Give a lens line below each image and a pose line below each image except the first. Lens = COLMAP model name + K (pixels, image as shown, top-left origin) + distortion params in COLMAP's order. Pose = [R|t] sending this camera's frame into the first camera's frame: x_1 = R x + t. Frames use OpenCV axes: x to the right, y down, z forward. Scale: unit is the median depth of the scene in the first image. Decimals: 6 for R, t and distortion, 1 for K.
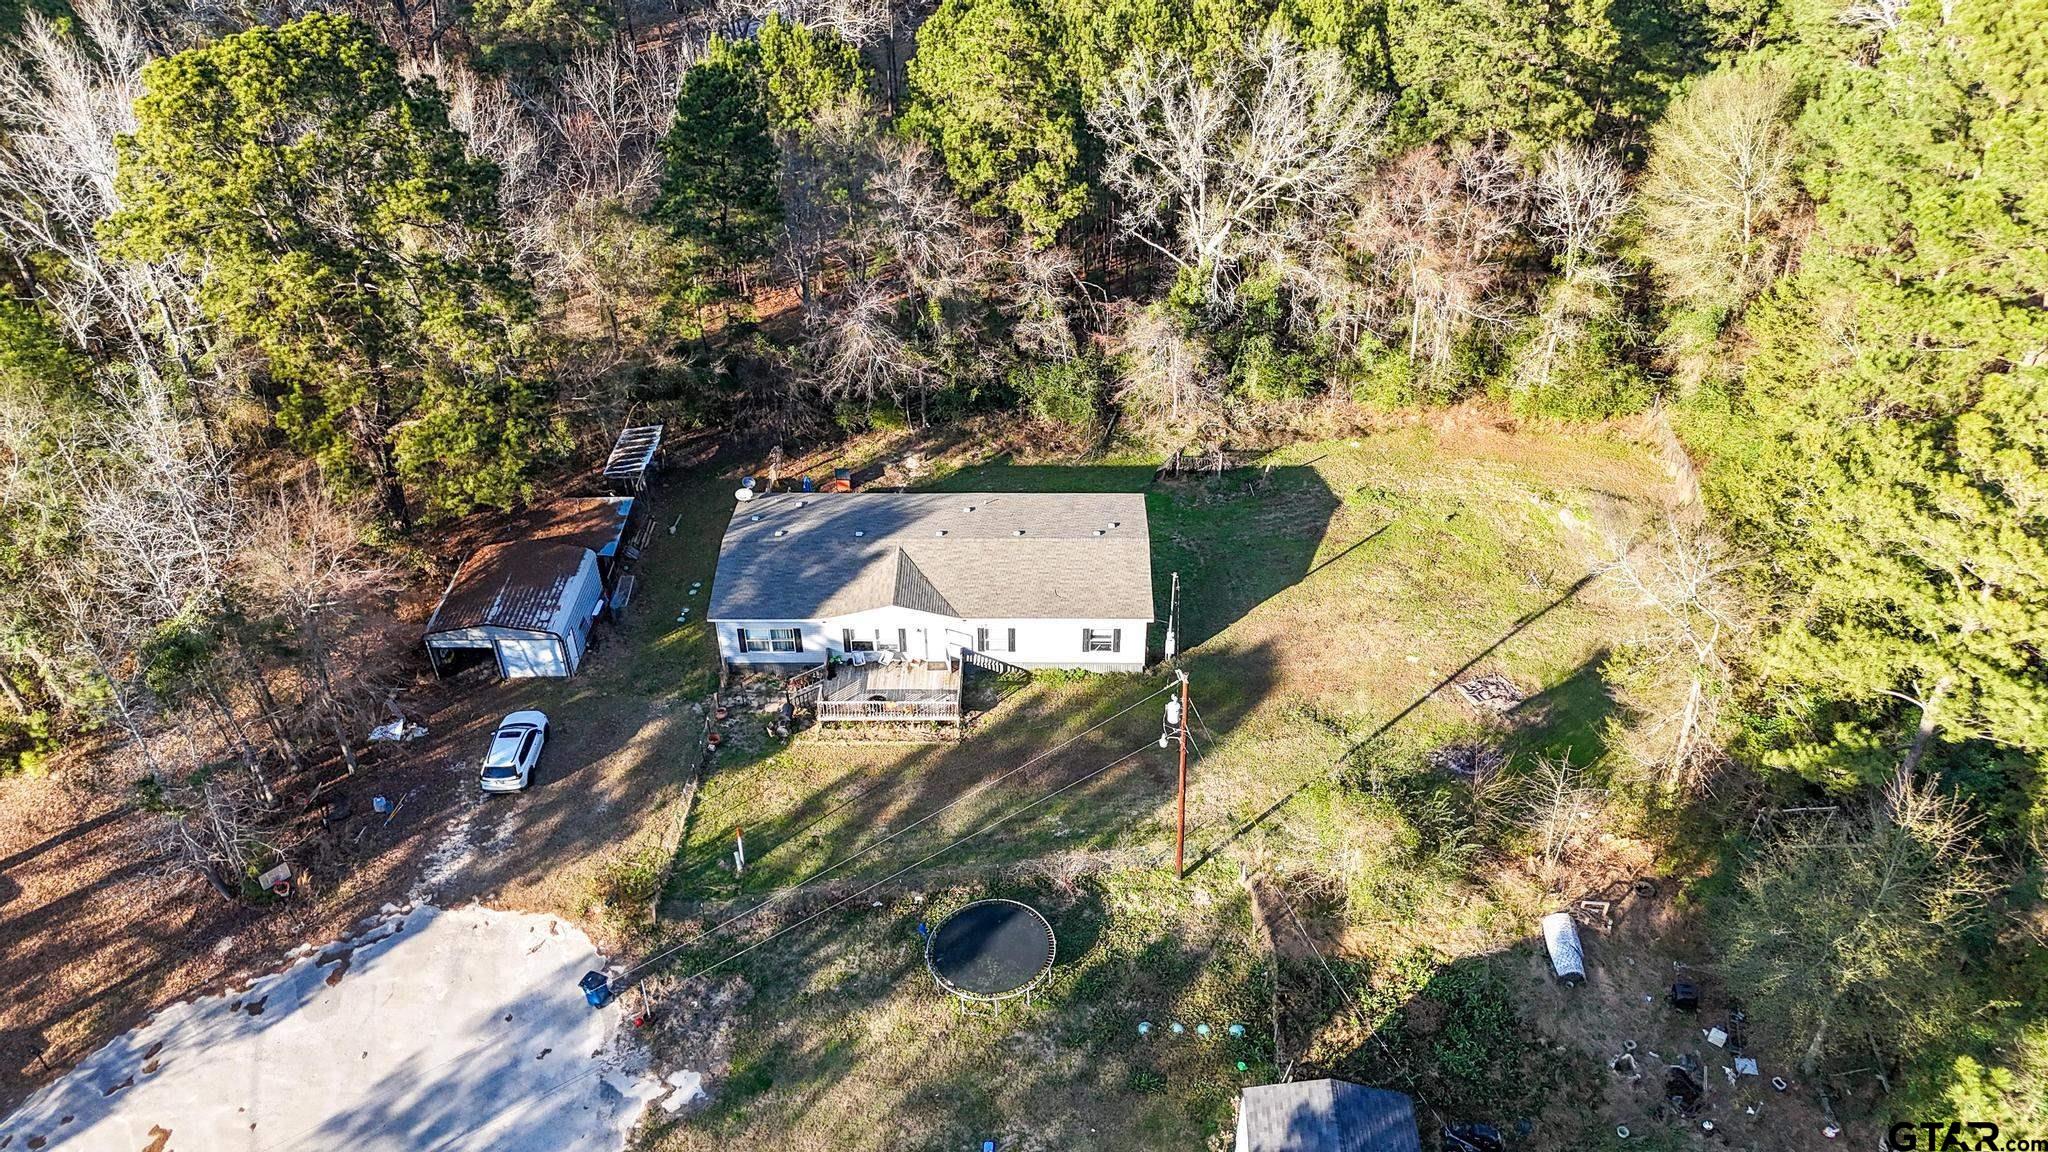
lens RADIAL K [[1528.7, 0, 1024.0], [0, 1528.7, 576.0], [0, 0, 1]] dist [0.053061, -0.062207]
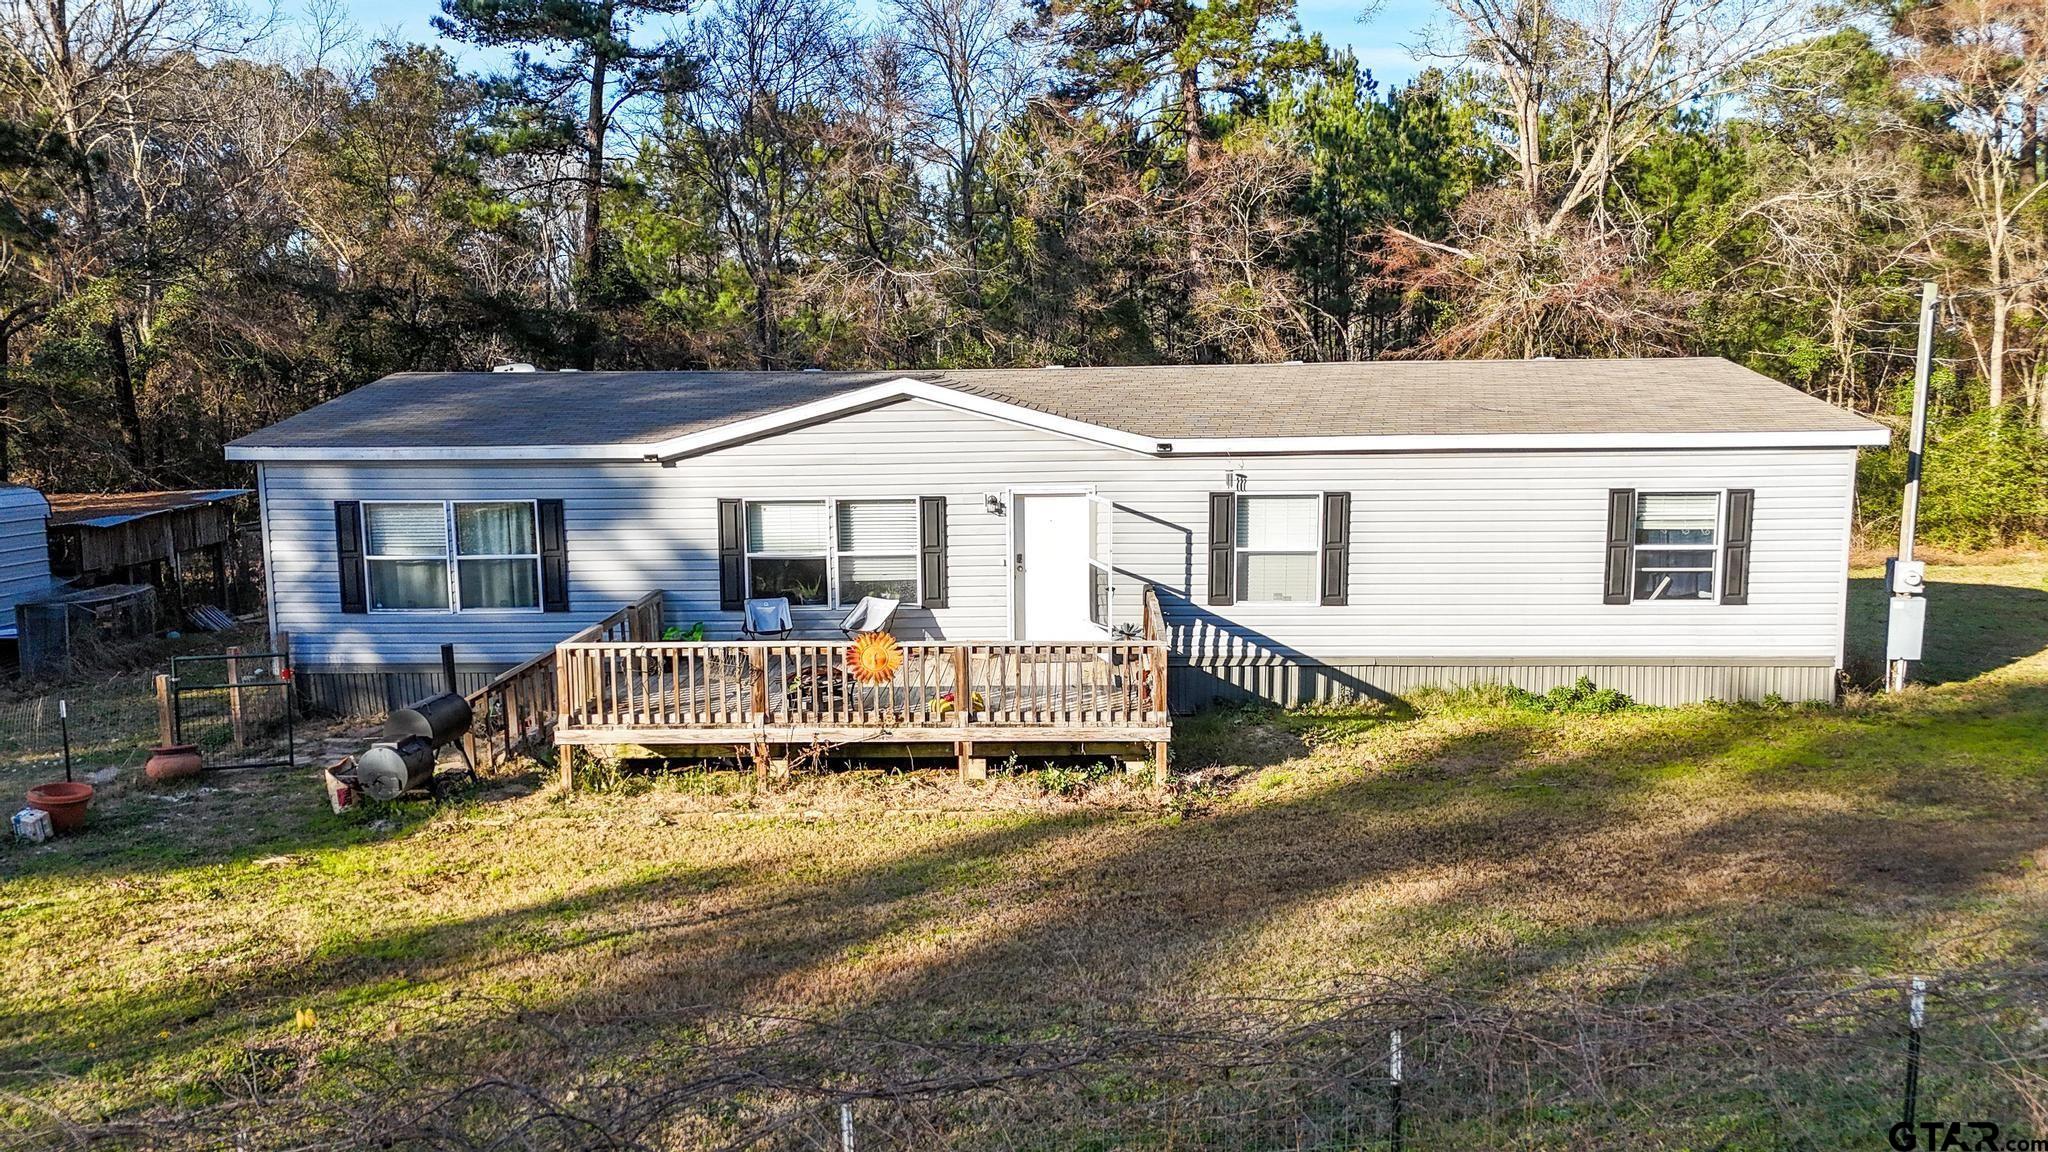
lens RADIAL K [[1459.3, 0, 994.6], [0, 1459.3, 569.8], [0, 0, 1]] dist [0.066271, -0.049785]
pose [[0.999665, -0.000378, -0.025898, -0.062075], [-0.013234, 0.852069, -0.523262, 0.182836], [0.022265, 0.523429, 0.851778, 0.783451]]
